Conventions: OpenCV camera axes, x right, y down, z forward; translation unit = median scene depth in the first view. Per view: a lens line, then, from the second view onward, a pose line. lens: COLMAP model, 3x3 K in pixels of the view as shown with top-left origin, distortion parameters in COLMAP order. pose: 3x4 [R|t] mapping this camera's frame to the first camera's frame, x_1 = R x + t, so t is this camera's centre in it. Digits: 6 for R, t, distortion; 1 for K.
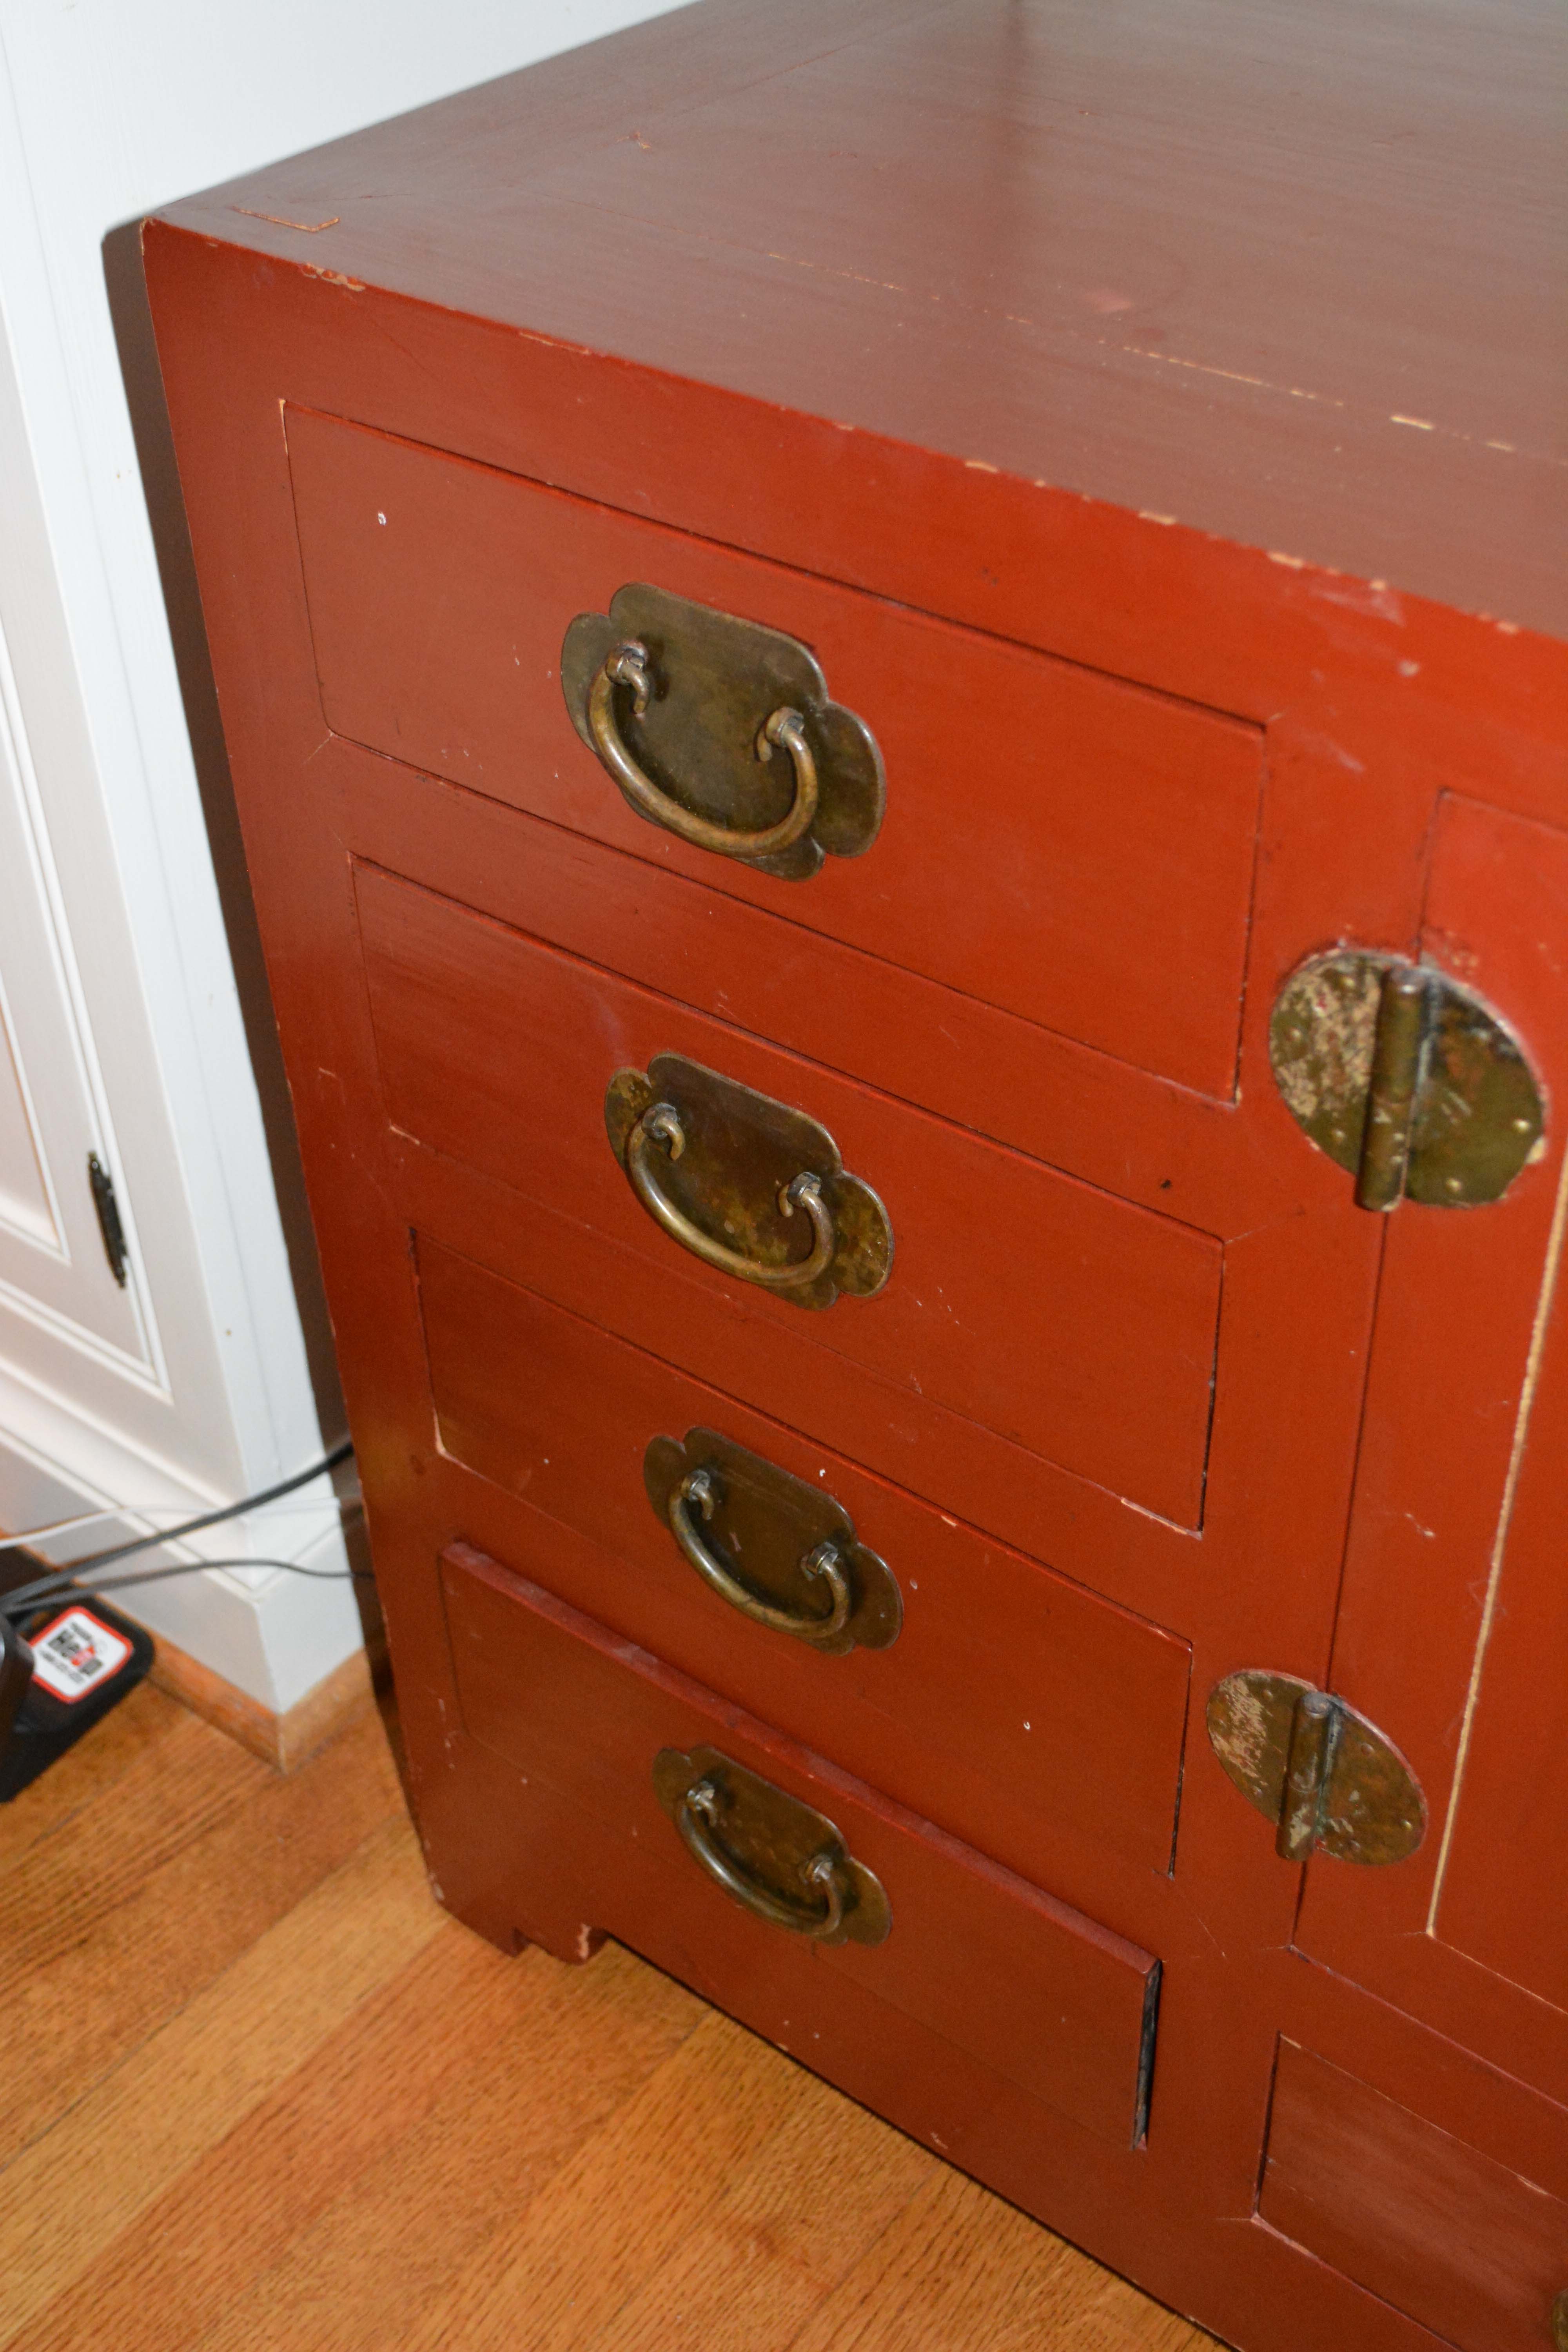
lens RADIAL K [[2768.5, 0, 780.6], [0, 2768.5, 1137.7], [0, 0, 1]] dist [-0.048138, 0.000000]
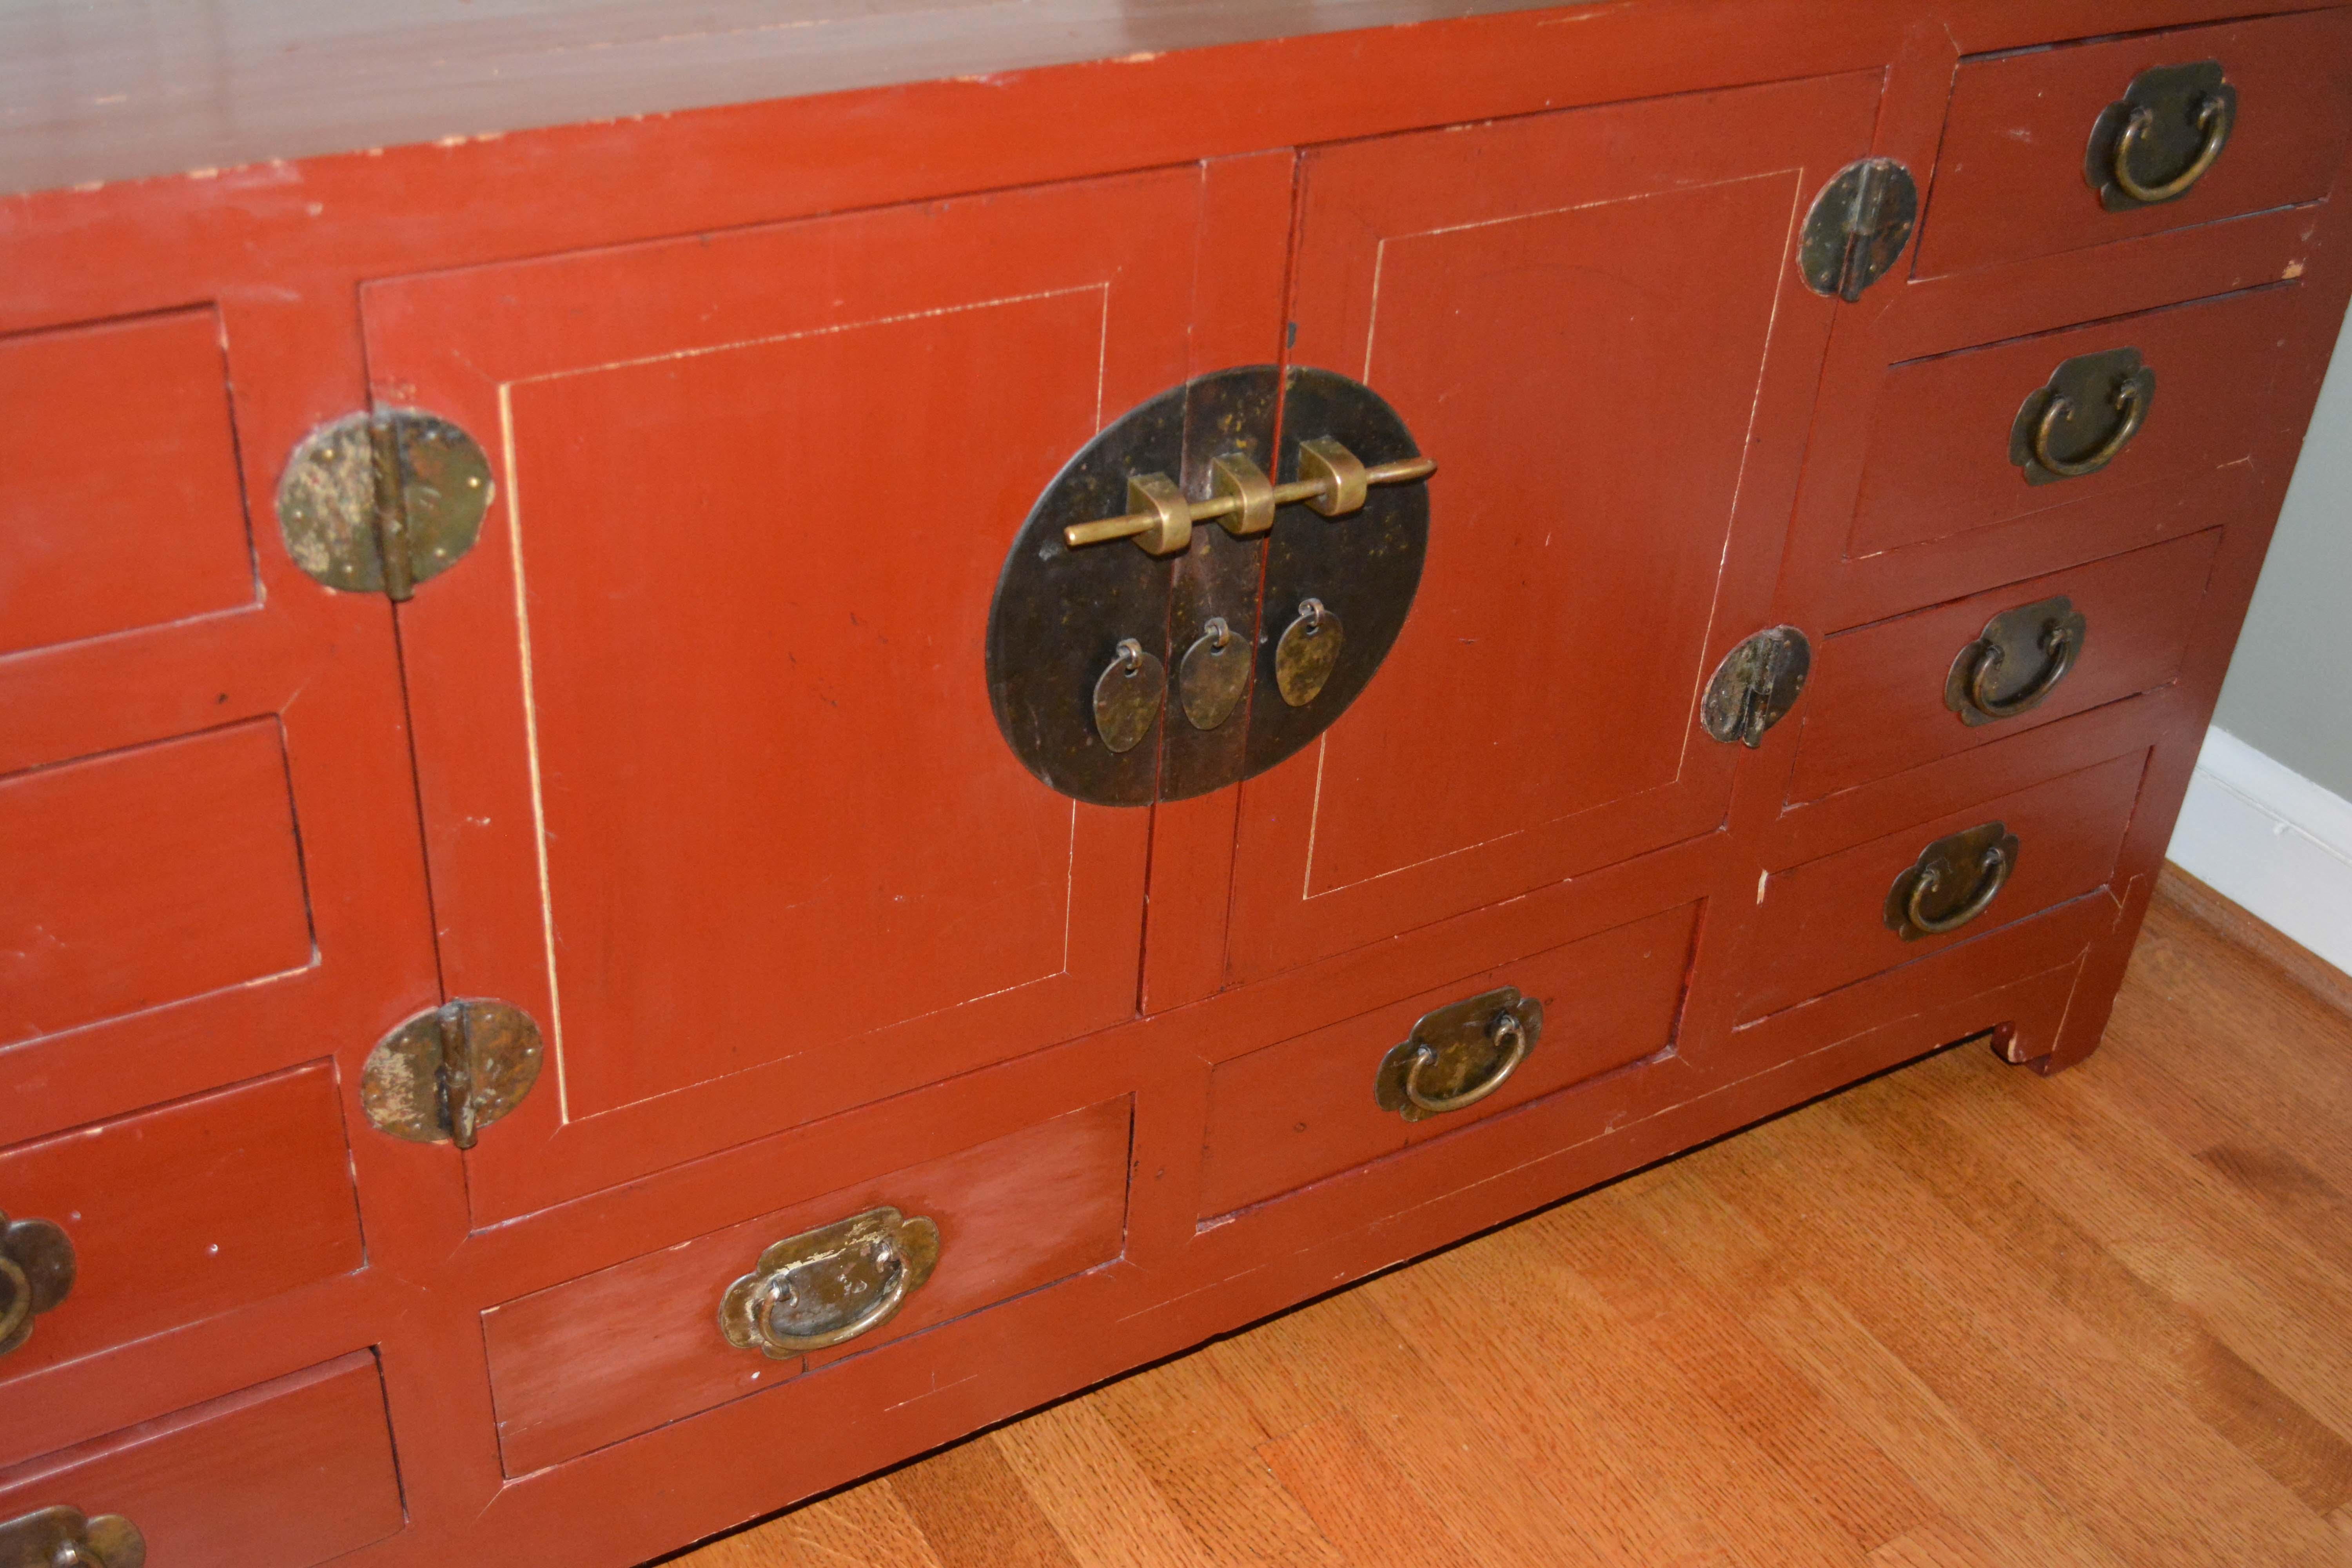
lens RADIAL K [[2571.8, 0, 1169.9], [0, 2571.8, 802.3], [0, 0, 1]] dist [-0.065896, 0.000000]
pose [[0.327765, -0.476646, 0.815708, -0.595130], [0.510188, 0.815984, 0.271805, -0.034490], [-0.795159, 0.327076, 0.510630, 0.043564]]
